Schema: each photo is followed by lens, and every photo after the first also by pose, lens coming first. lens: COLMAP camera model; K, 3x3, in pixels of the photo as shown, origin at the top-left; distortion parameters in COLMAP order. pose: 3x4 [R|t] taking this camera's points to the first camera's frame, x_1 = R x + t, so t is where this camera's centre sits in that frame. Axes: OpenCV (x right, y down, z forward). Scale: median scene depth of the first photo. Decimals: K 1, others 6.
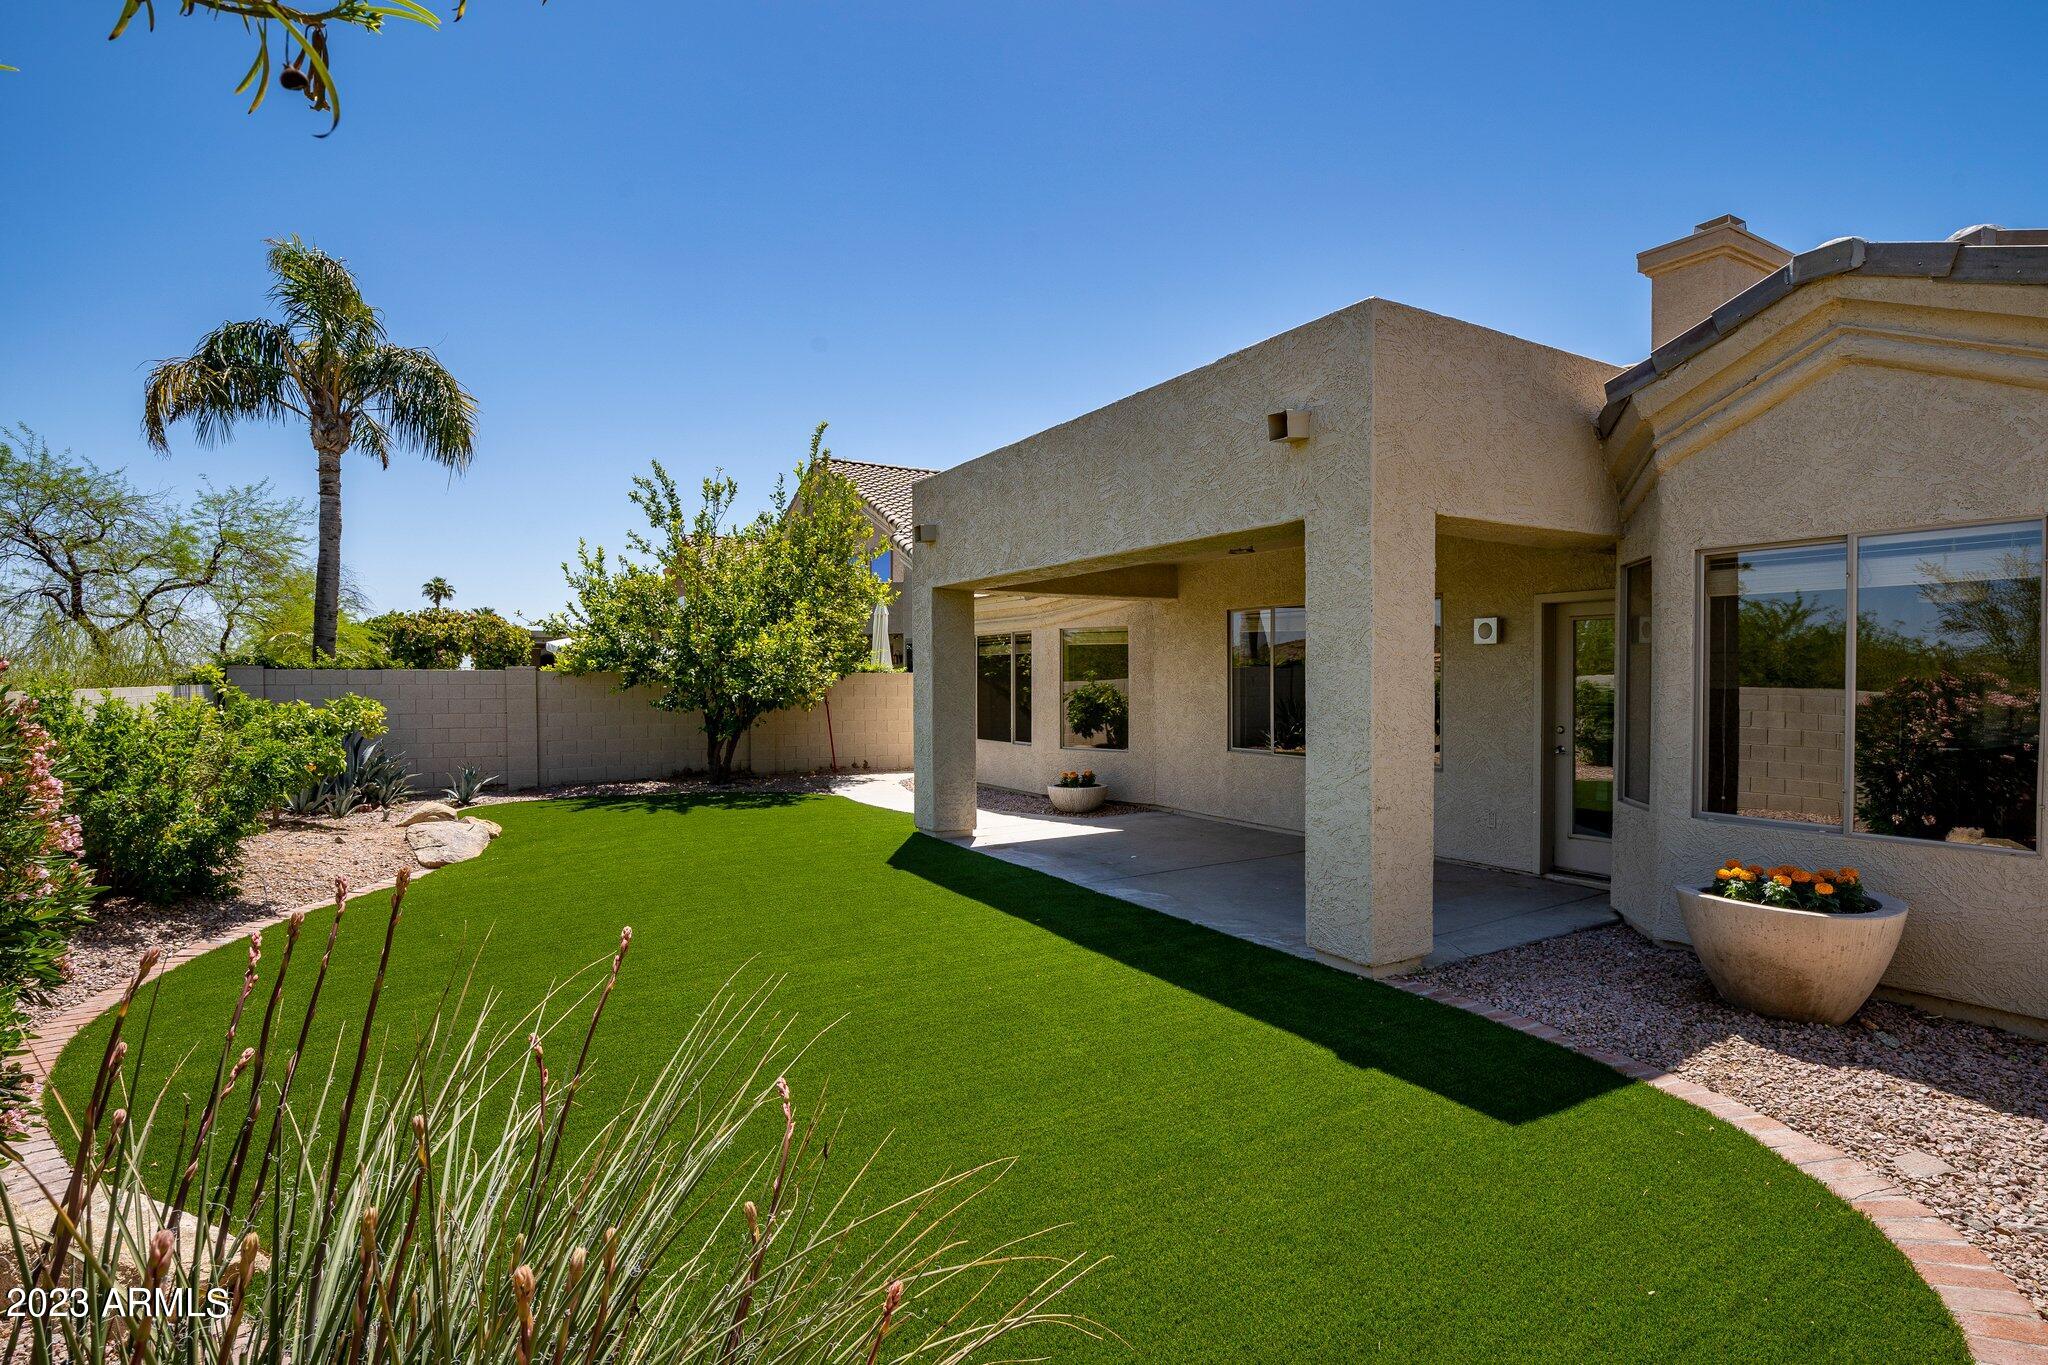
lens RADIAL K [[1099.5, 0, 1024.0], [0, 1099.5, 682.5], [0, 0, 1]] dist [-0.030077, 0.000558]
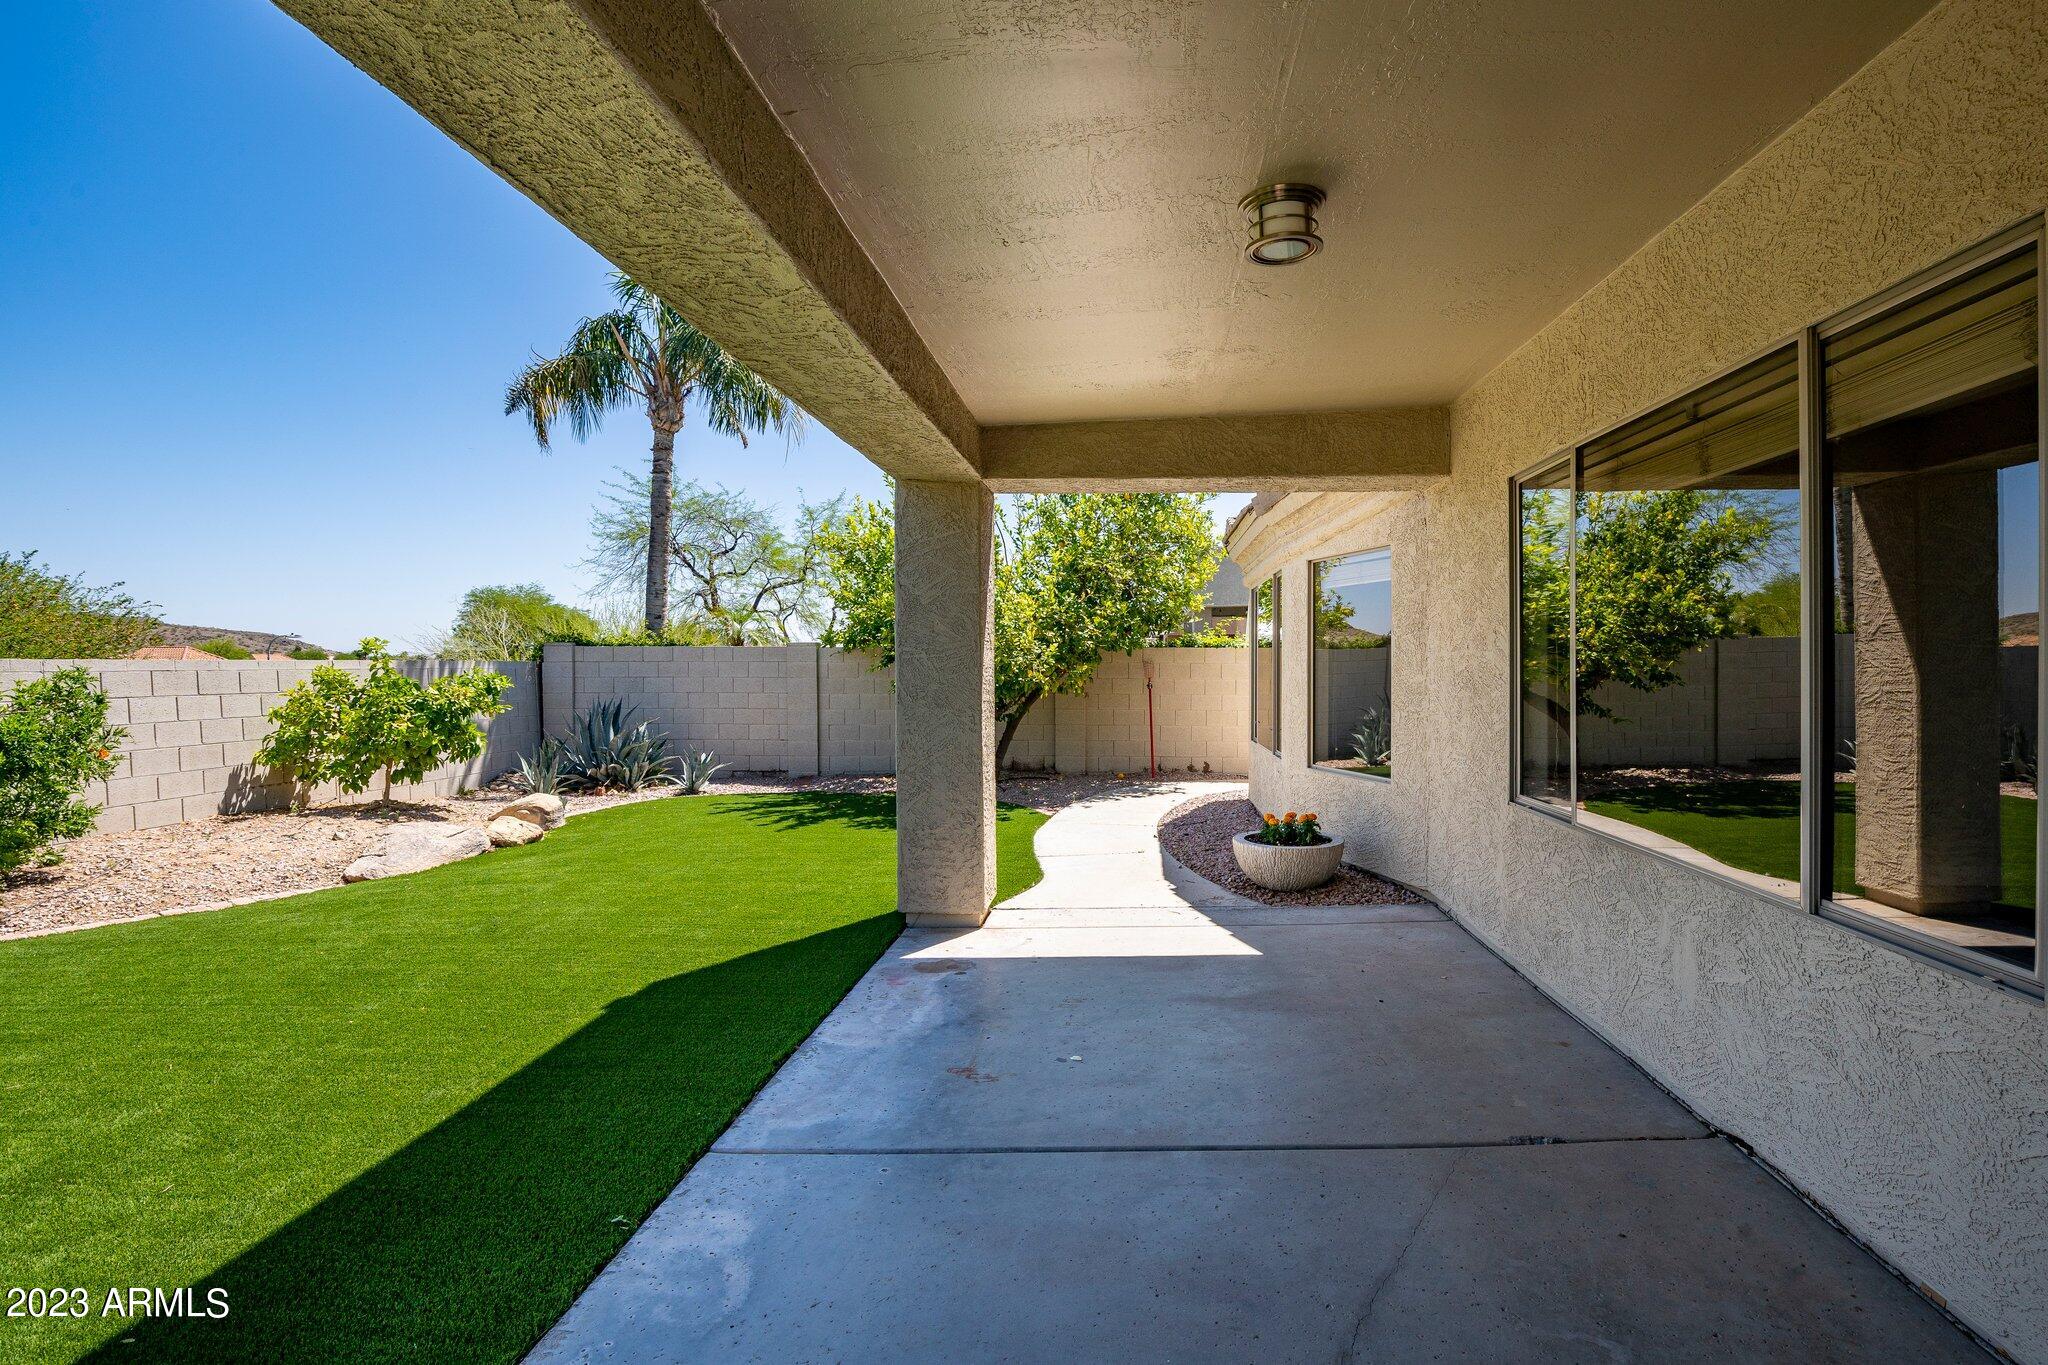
lens RADIAL K [[997.5, 0, 1103.5], [0, 997.5, 668.0], [0, 0, 1]] dist [-0.027590, 0.000697]
pose [[0.846507, 0.001350, -0.532376, 0.230317], [-0.002900, 0.999994, -0.002076, 0.009519], [0.532370, 0.003301, 0.846506, 0.520766]]
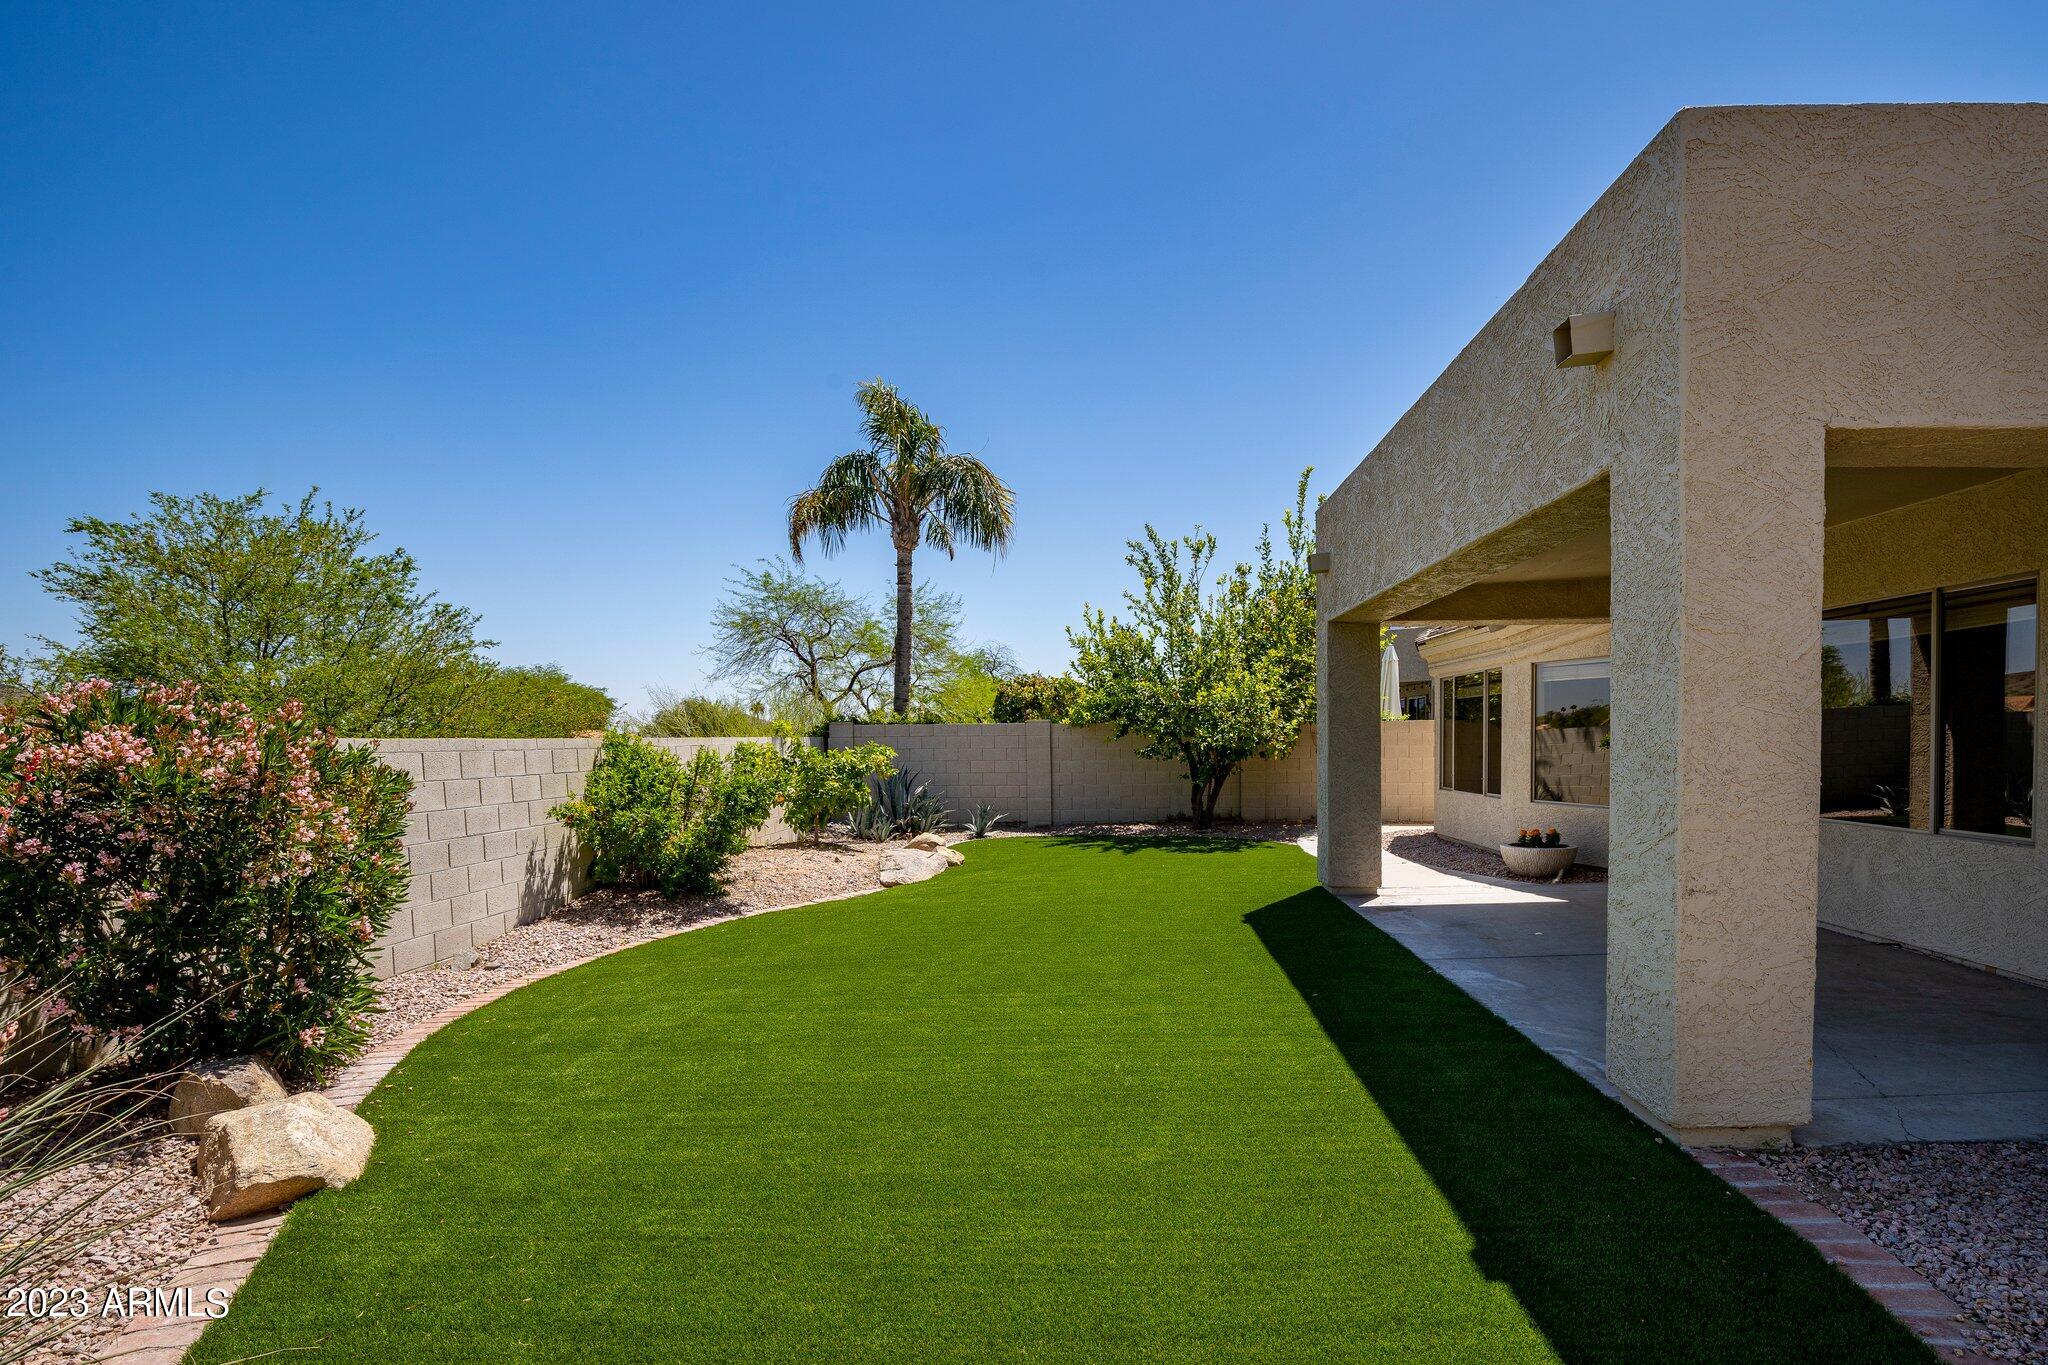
lens RADIAL K [[1016.8, 0, 1026.9], [0, 1016.8, 768.2], [0, 0, 1]] dist [-0.028188, 0.001922]
pose [[0.830325, 0.008164, -0.557219, 0.150148], [0.007422, 0.999642, 0.025706, 0.010341], [0.557229, -0.025480, 0.829968, 0.127981]]
